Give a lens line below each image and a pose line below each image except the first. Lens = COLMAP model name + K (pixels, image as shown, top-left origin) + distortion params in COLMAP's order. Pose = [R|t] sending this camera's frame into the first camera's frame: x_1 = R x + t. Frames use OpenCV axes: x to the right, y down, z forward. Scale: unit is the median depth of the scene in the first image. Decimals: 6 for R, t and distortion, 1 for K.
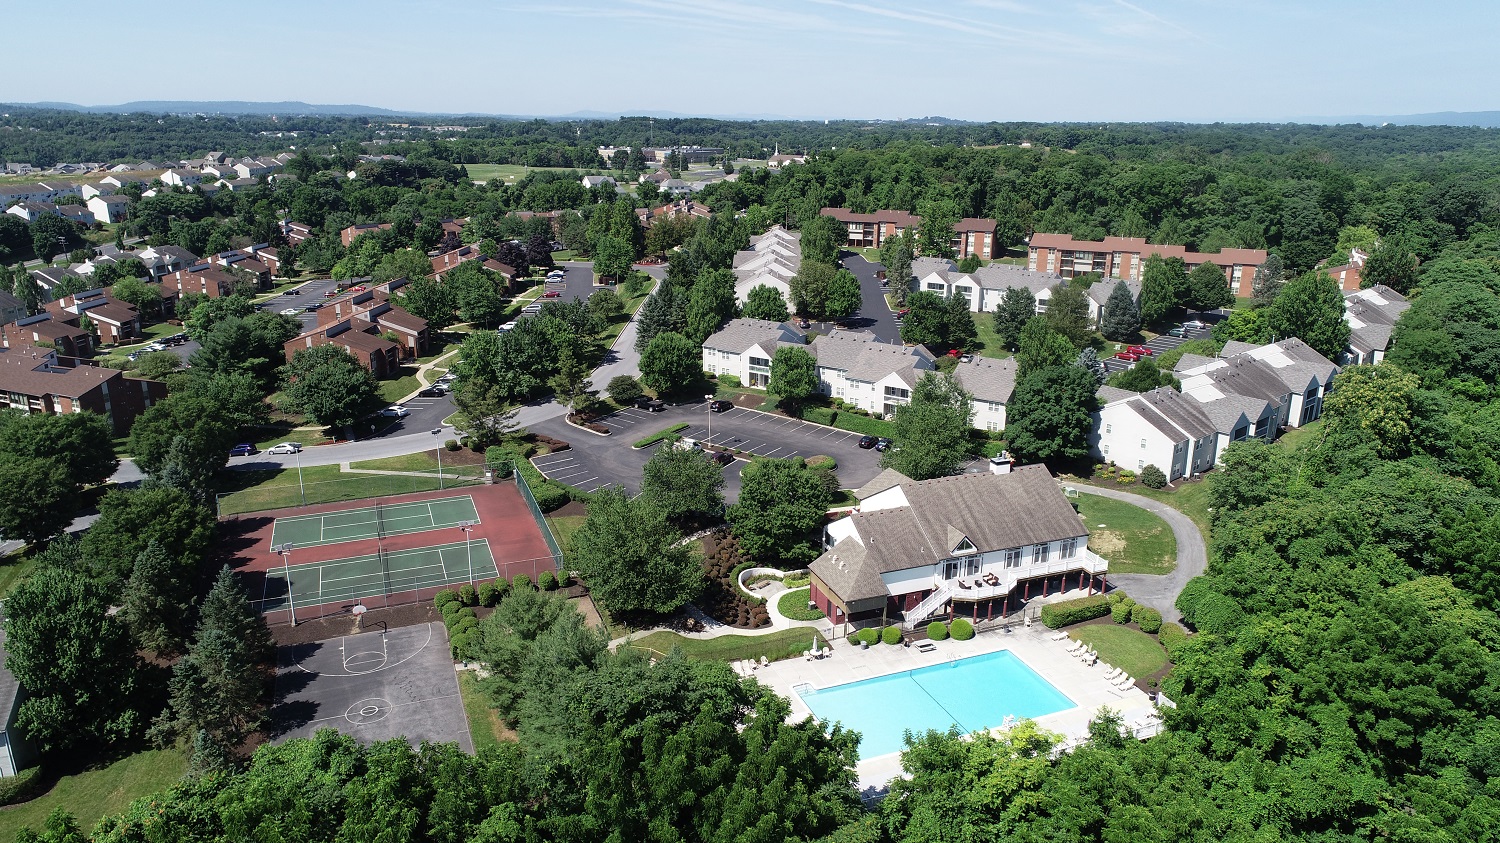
lens RADIAL K [[1011.4, 0, 750.0], [0, 1011.4, 421.5], [0, 0, 1]] dist [0.006497, -0.001569]
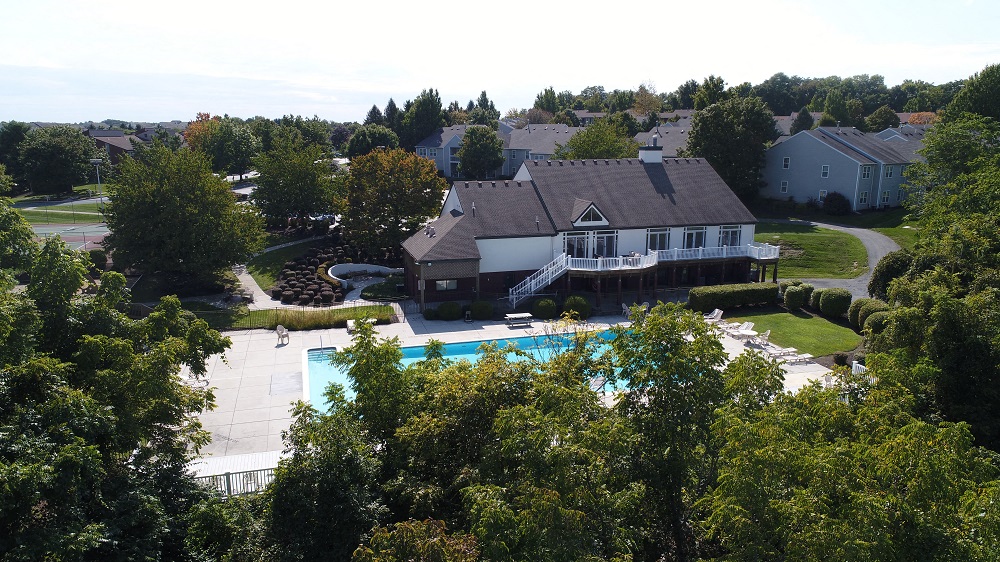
lens RADIAL K [[674.2, 0, 500.0], [0, 674.2, 281.0], [0, 0, 1]] dist [0.006497, -0.001569]
pose [[0.996411, 0.006392, -0.084406, 0.145378], [-0.014293, 0.995532, -0.093338, 0.175464], [0.083432, 0.094209, 0.992050, 0.372005]]
